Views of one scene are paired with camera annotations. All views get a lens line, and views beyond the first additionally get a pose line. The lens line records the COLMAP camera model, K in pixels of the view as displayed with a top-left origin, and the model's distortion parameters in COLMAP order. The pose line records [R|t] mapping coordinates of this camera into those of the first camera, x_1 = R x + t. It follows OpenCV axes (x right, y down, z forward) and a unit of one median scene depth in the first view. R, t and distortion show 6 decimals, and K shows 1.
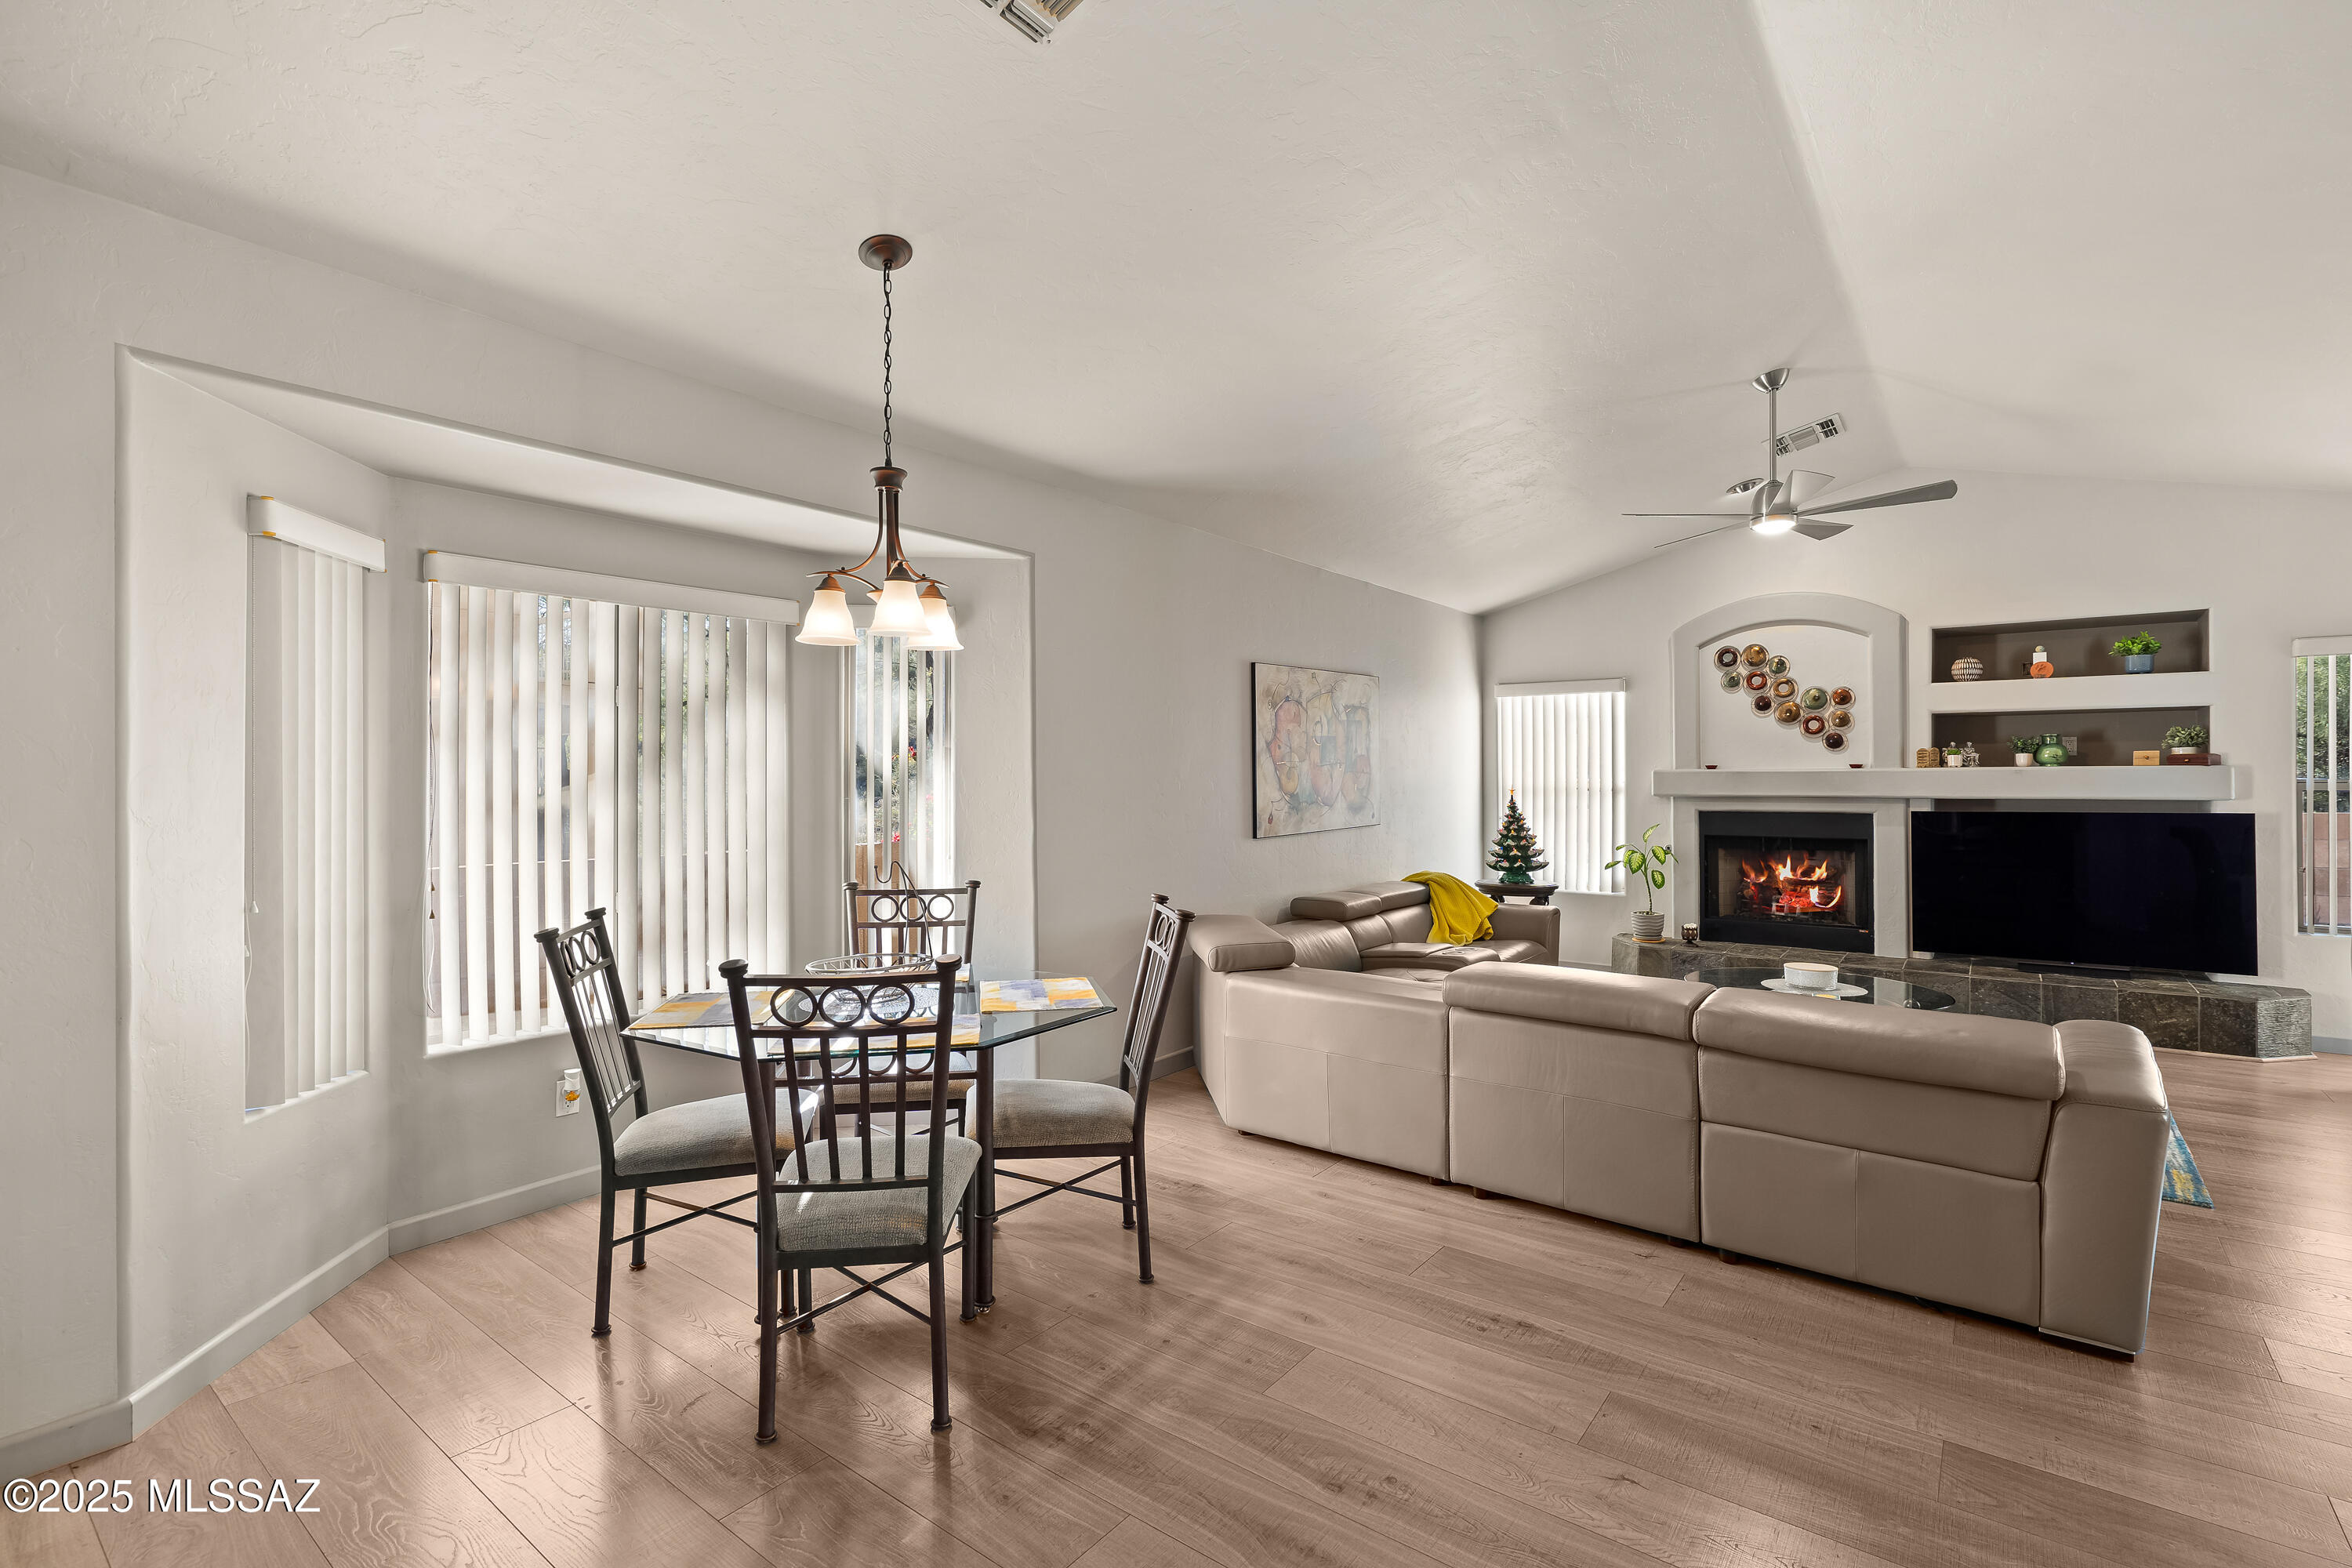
lens RADIAL K [[1074.2, 0, 1176.0], [0, 1074.2, 784.0], [0, 0, 1]] dist [-0.002224, 0.008549]
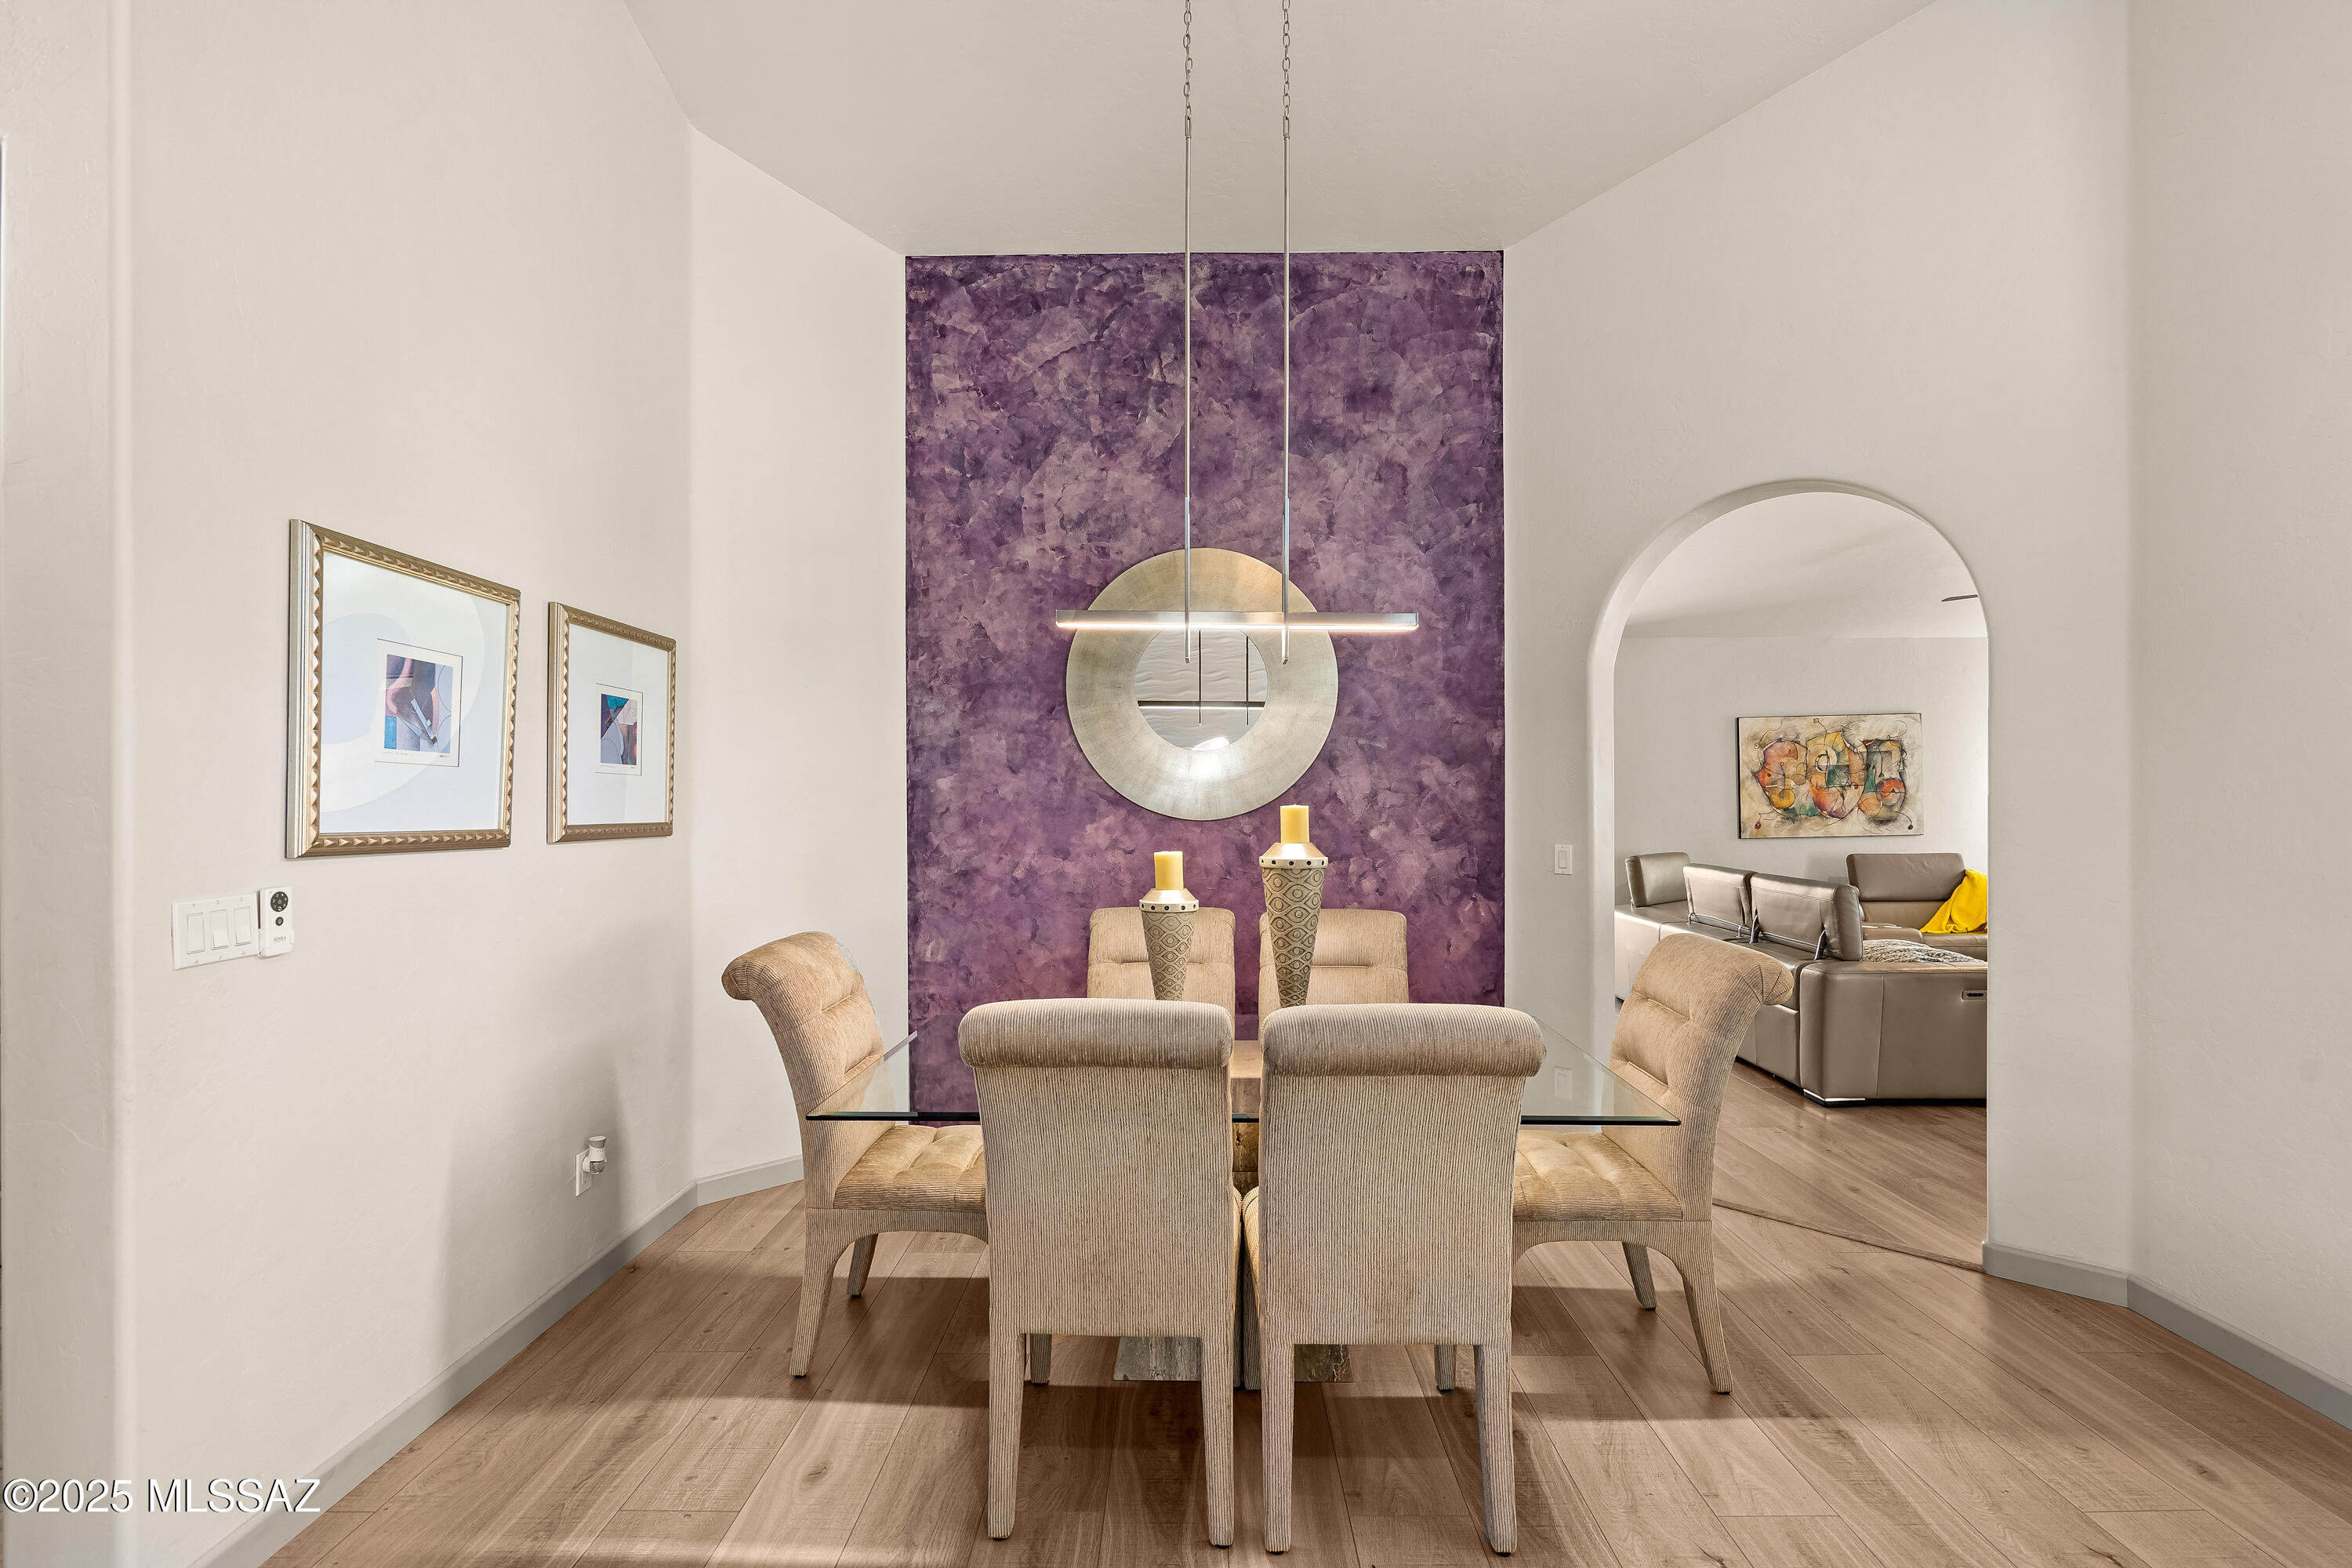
lens RADIAL K [[1091.4, 0, 1181.0], [0, 1091.4, 801.7], [0, 0, 1]] dist [0.000303, 0.004705]
pose [[0.603388, -0.000804, -0.797447, 0.695905], [-0.000929, 0.999998, -0.001711, 0.003384], [0.797447, 0.001773, 0.603386, -0.432782]]
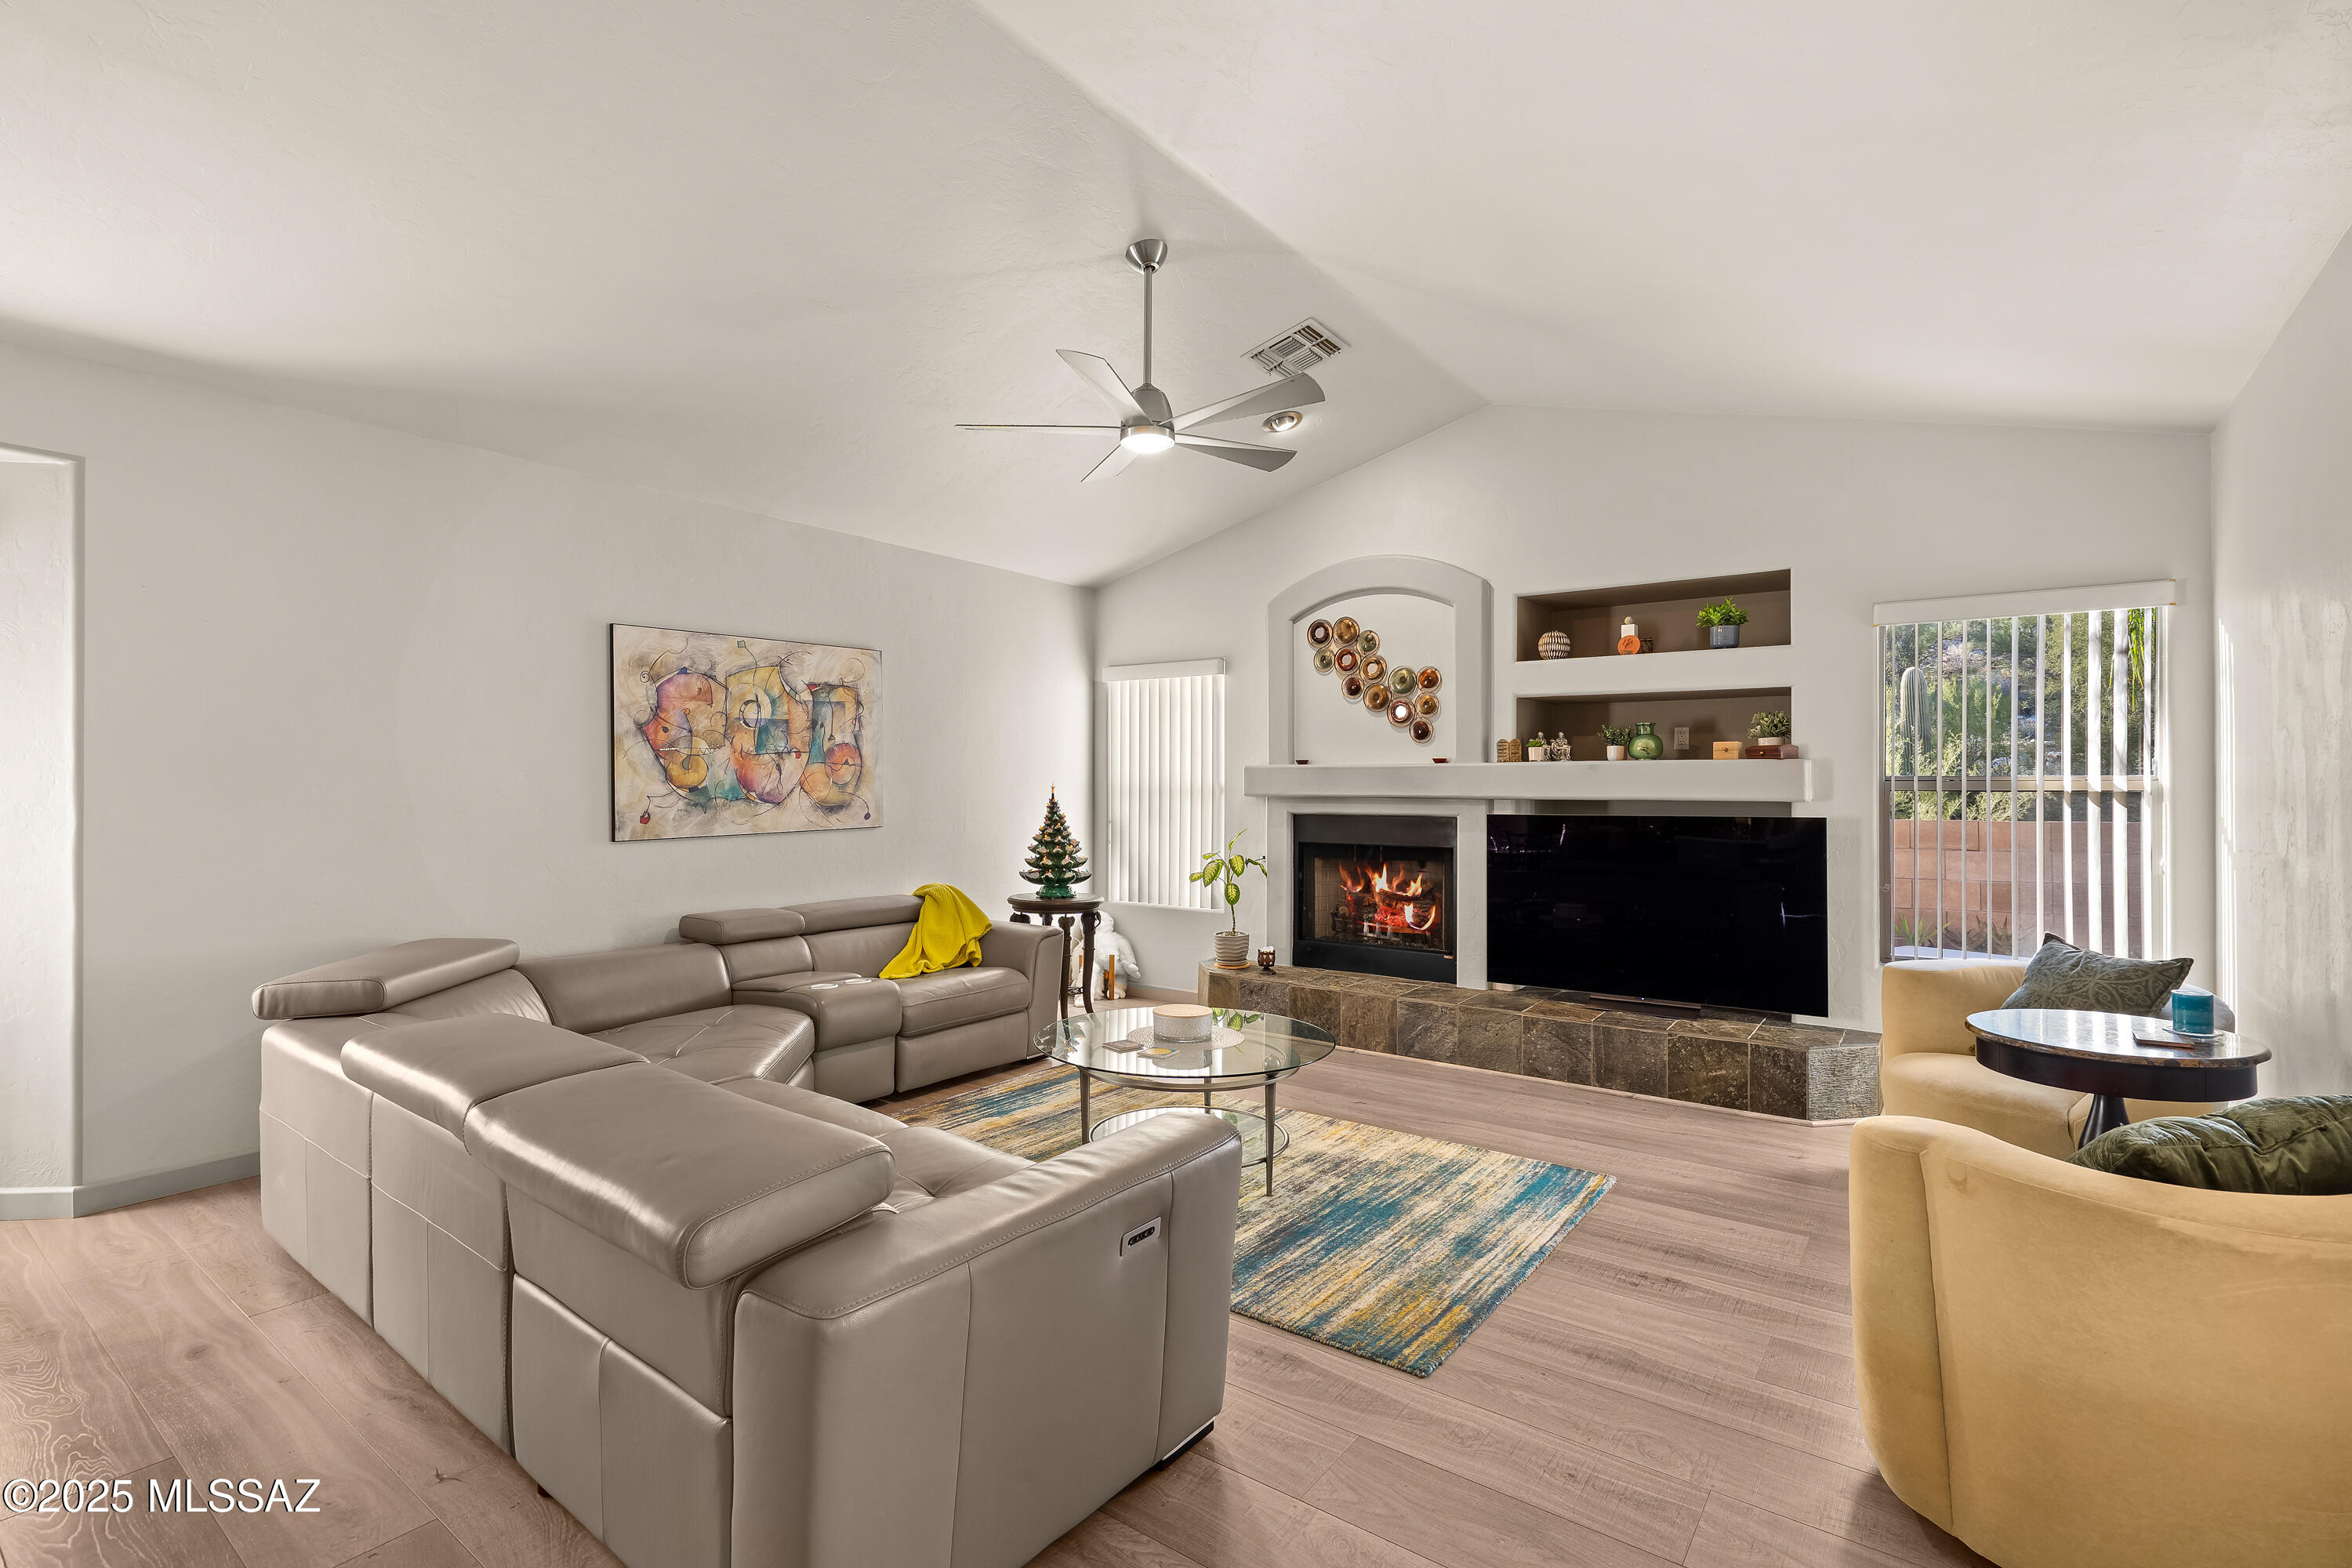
lens RADIAL K [[1074.2, 0, 1176.0], [0, 1074.2, 784.0], [0, 0, 1]] dist [-0.002224, 0.008549]
pose [[0.999952, 0.006186, 0.007550, 0.428930], [-0.006128, 0.999952, -0.007638, 0.009556], [-0.007597, 0.007591, 0.999942, 0.165656]]
